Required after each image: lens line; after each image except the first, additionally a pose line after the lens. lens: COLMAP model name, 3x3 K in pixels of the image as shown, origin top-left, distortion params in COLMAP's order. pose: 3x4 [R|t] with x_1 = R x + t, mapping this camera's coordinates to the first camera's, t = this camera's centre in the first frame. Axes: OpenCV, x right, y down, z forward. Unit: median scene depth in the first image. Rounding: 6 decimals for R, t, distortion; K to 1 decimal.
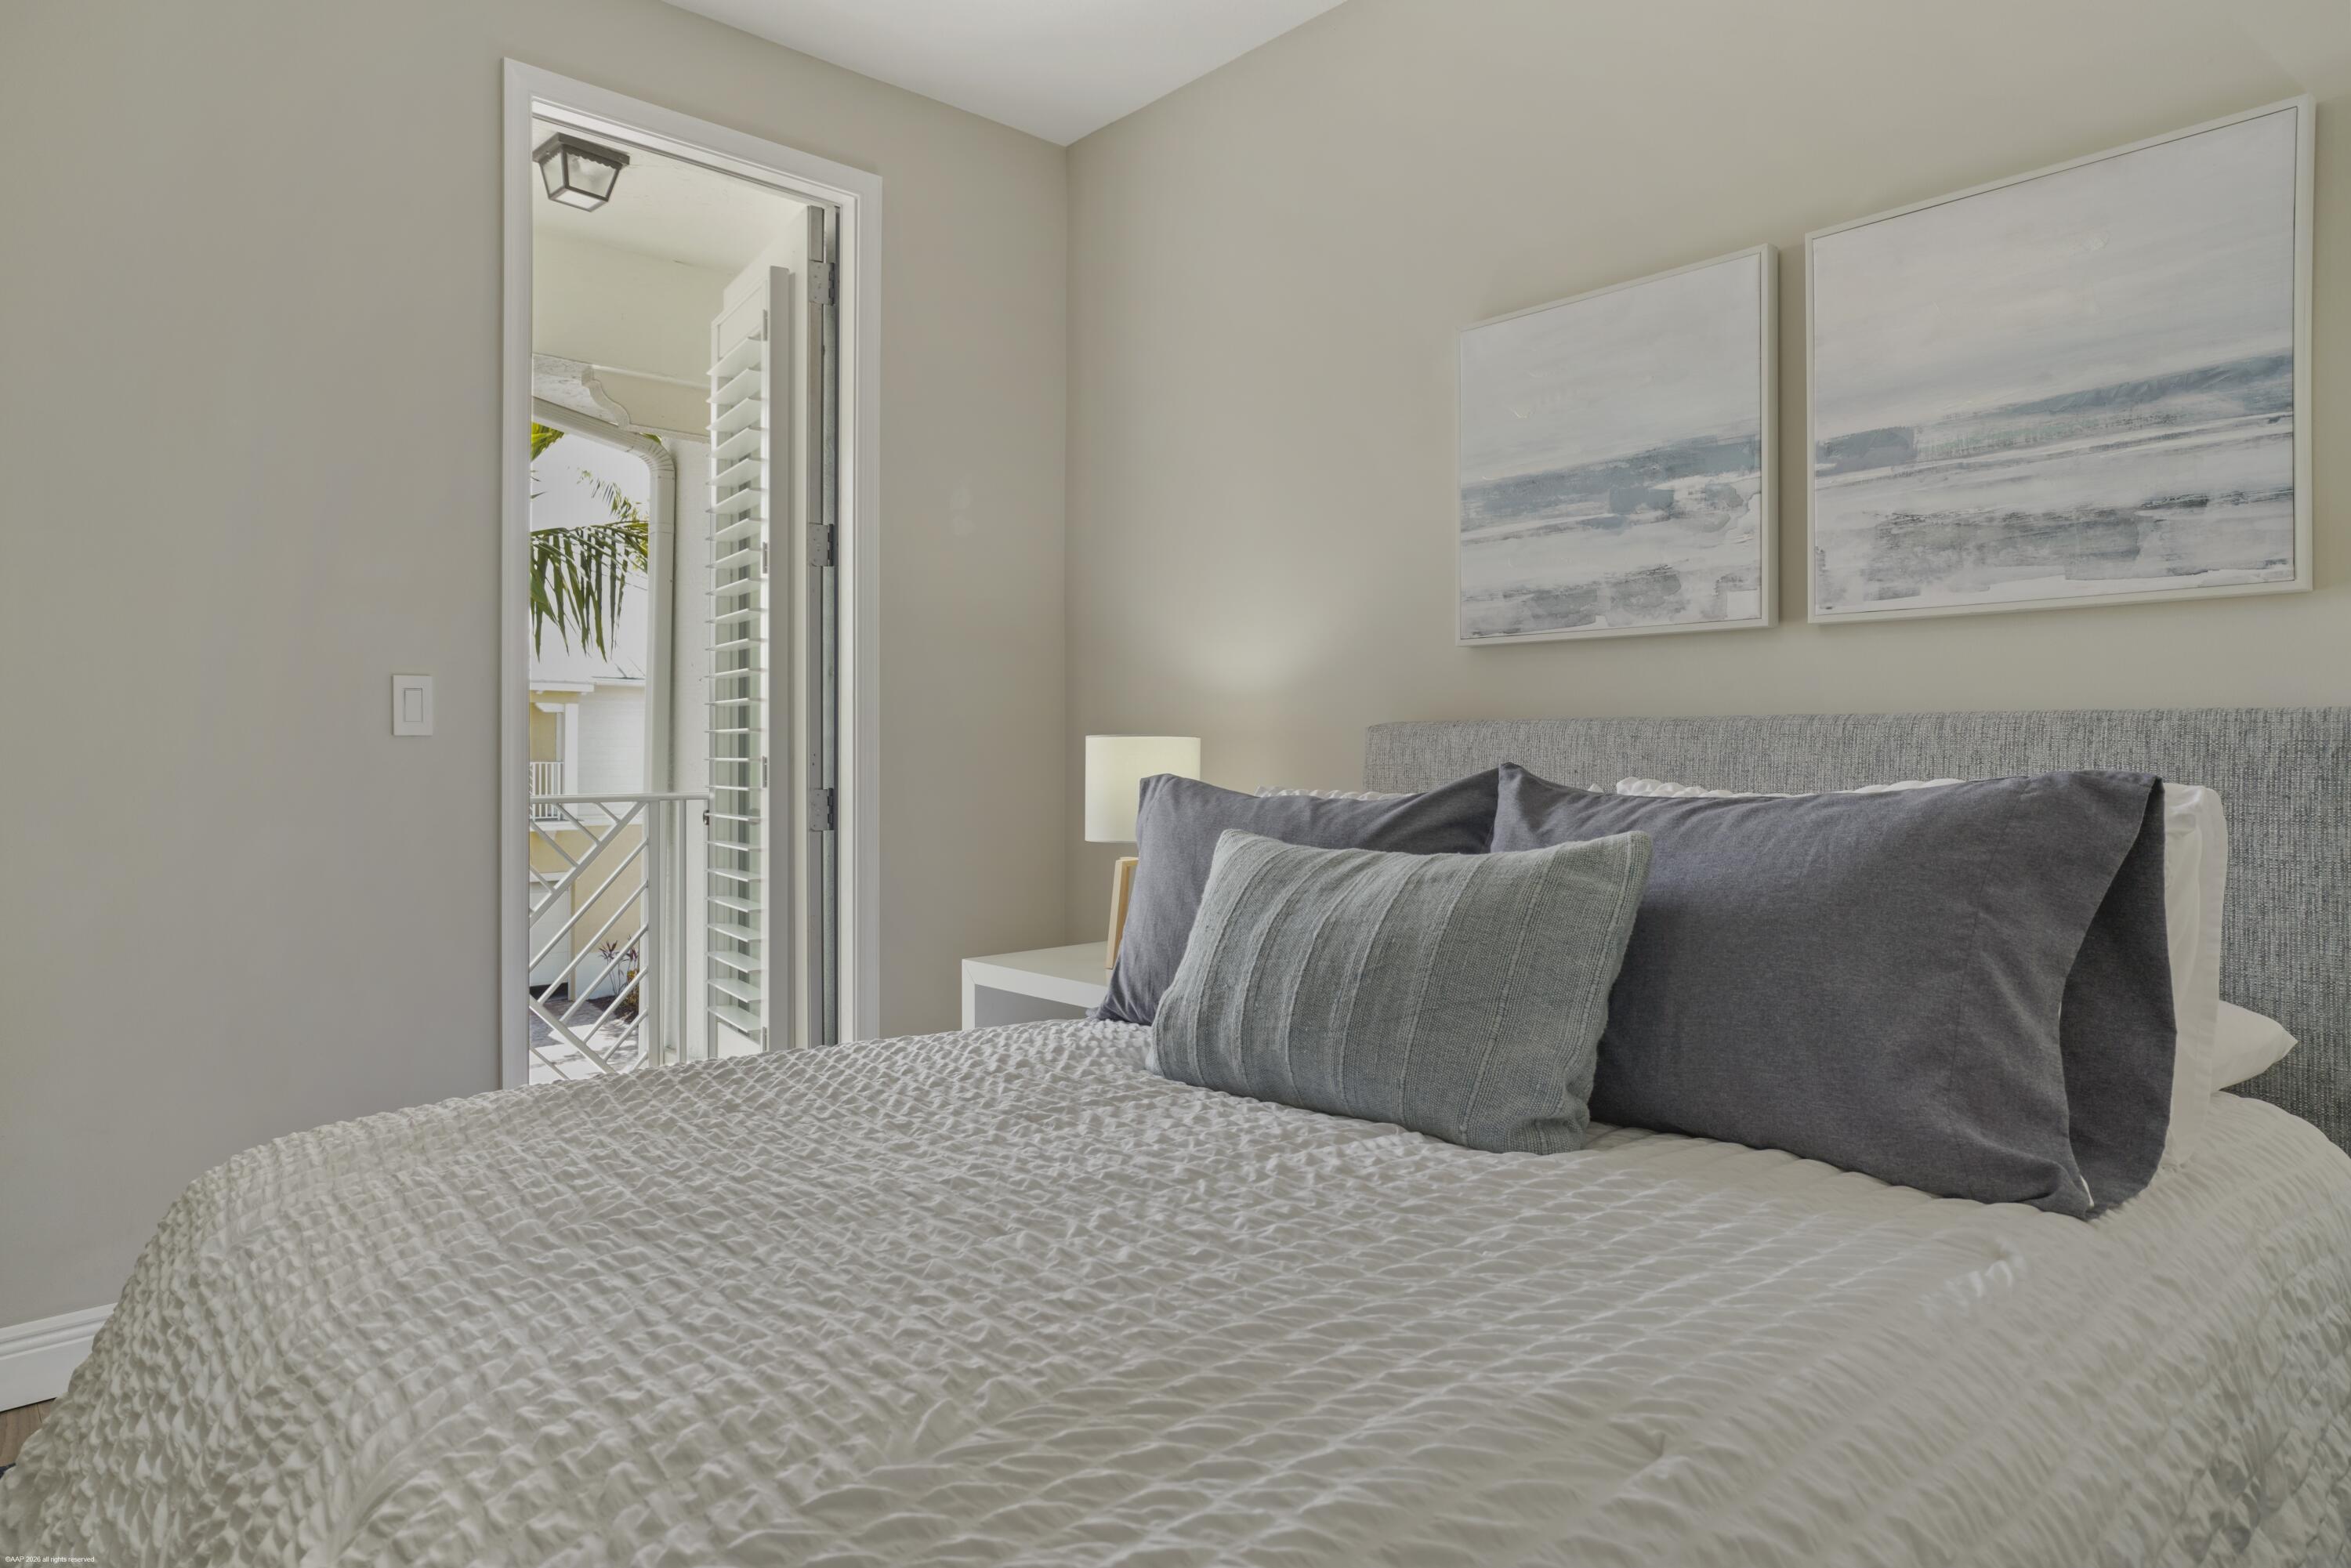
lens RADIAL K [[1419.5, 0, 1173.8], [0, 1419.5, 760.8], [0, 0, 1]] dist [0.019062, 0.010300]
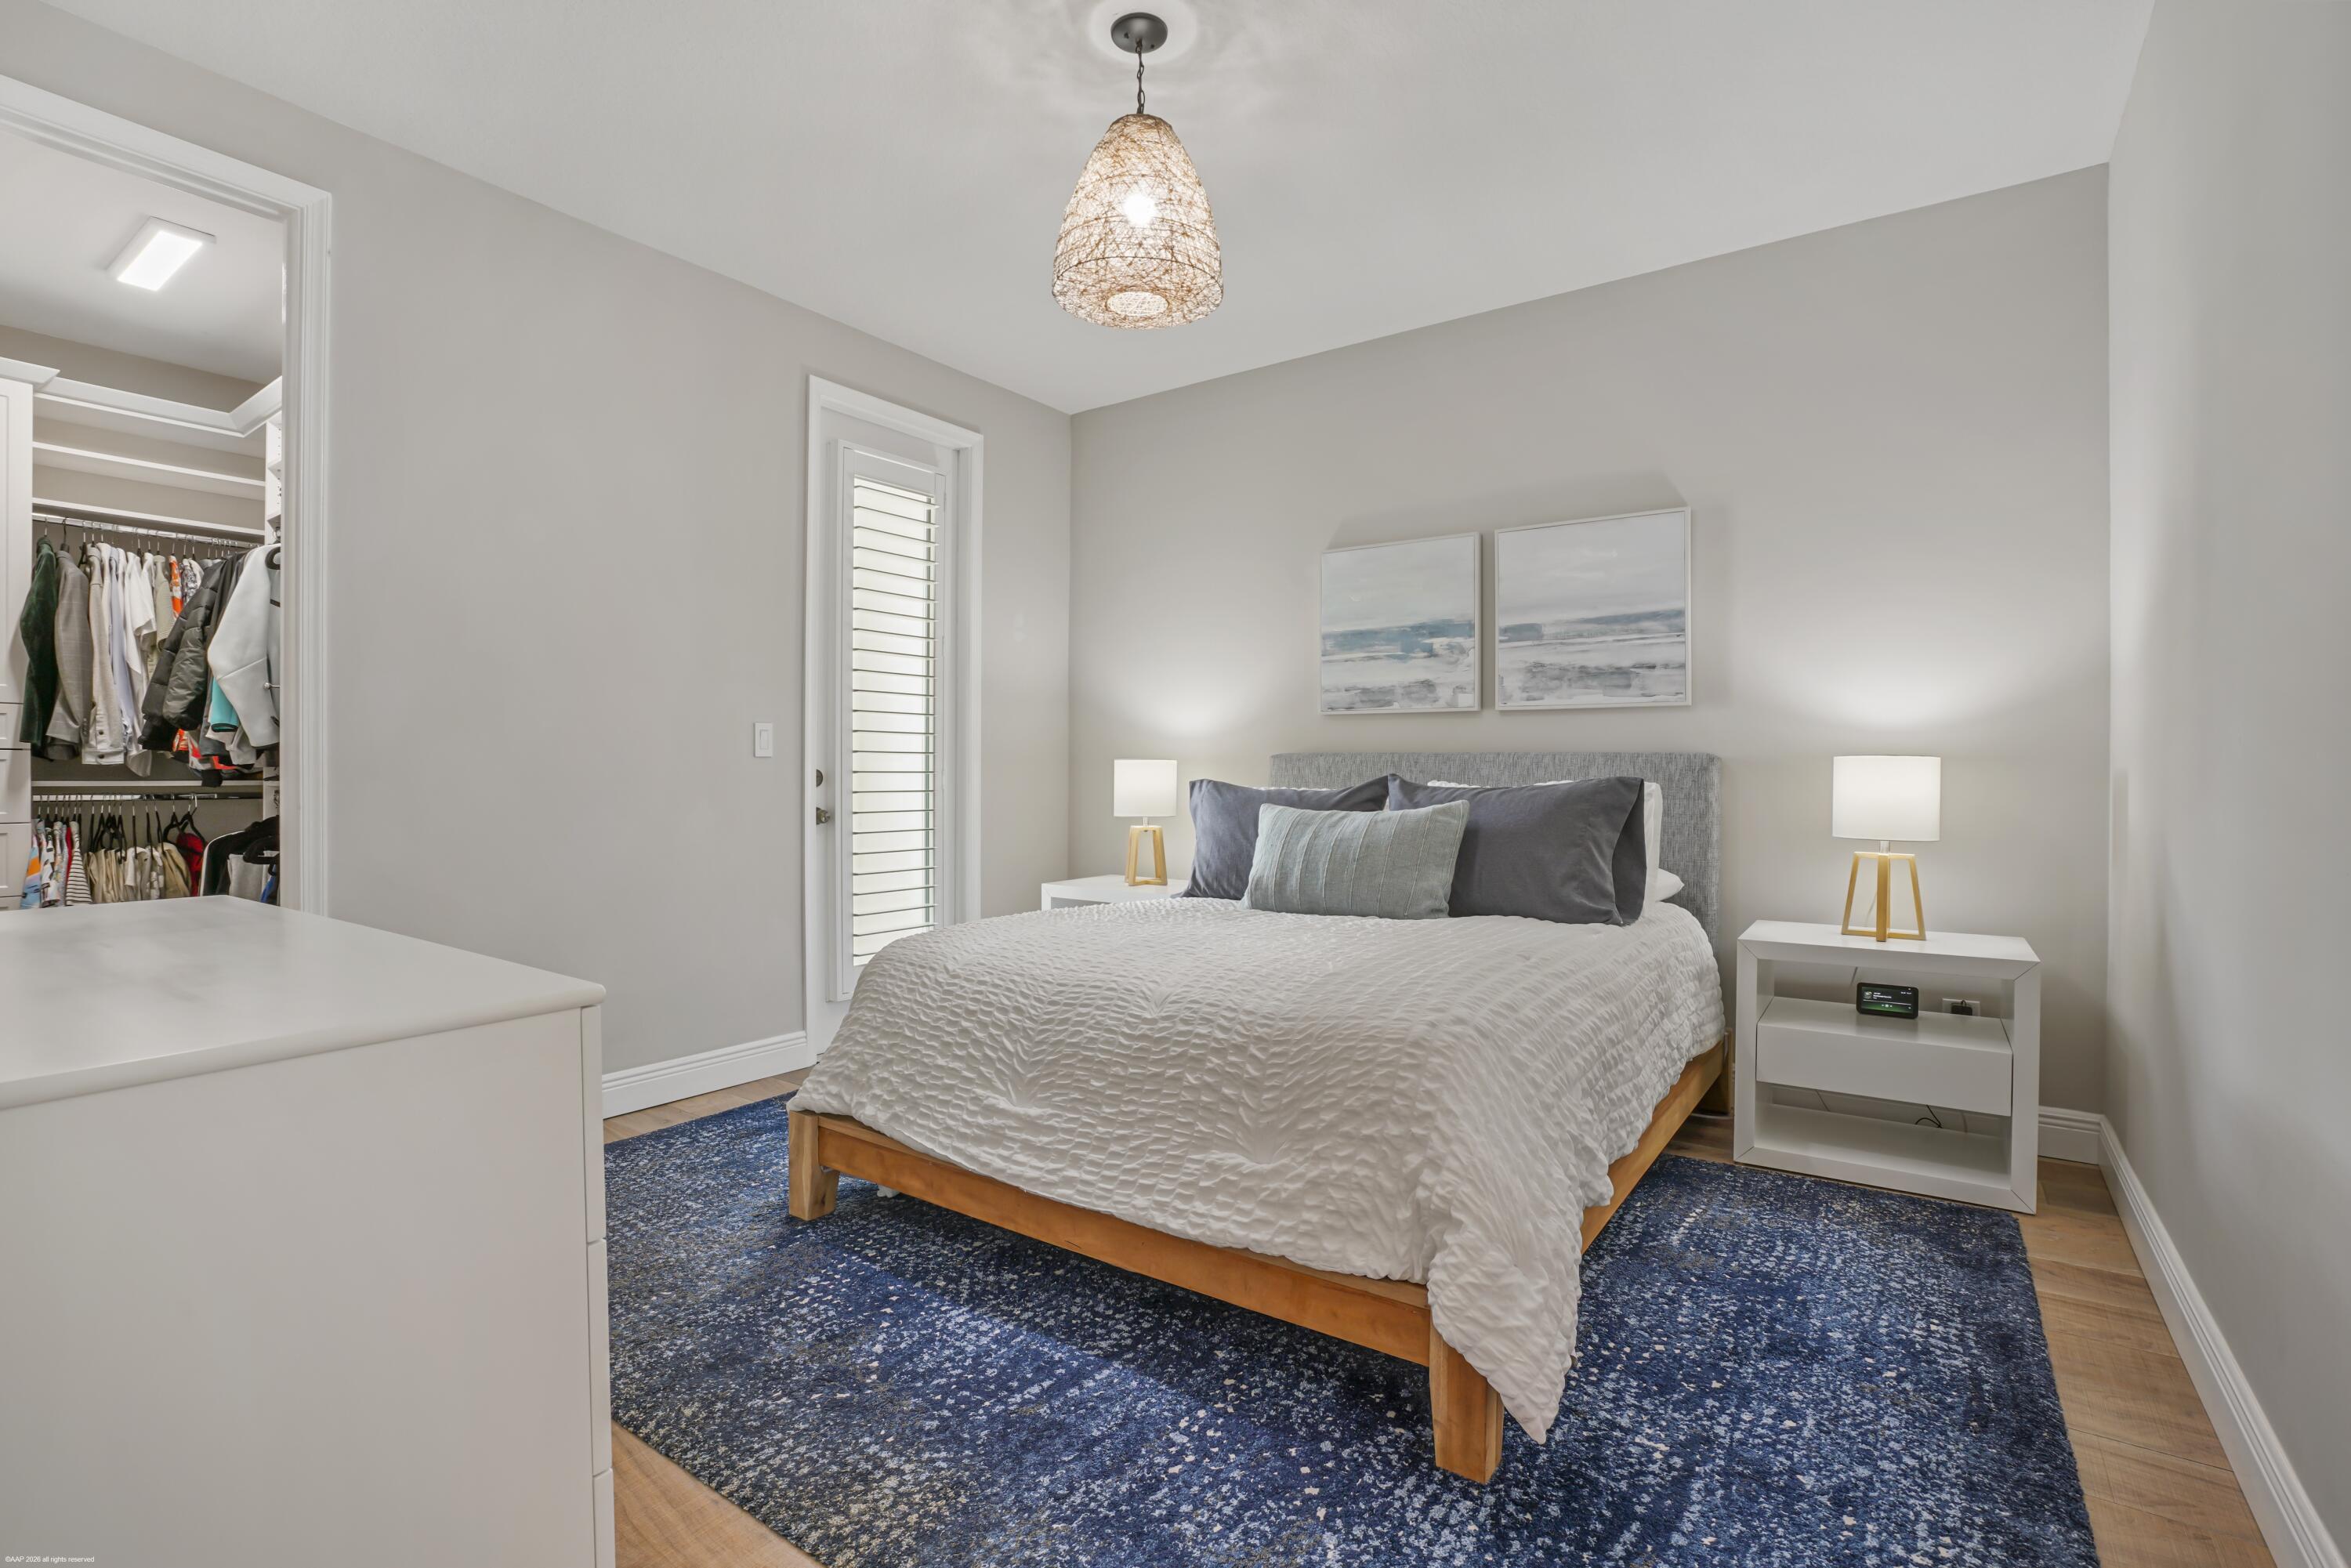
lens RADIAL K [[1083.6, 0, 1172.4], [0, 1083.6, 787.1], [0, 0, 1]] dist [-0.026907, 0.006483]
pose [[0.977941, 0.002353, 0.208870, -0.434116], [-0.004301, 0.999951, 0.008875, 0.009076], [-0.208839, -0.009577, 0.977903, -0.578152]]
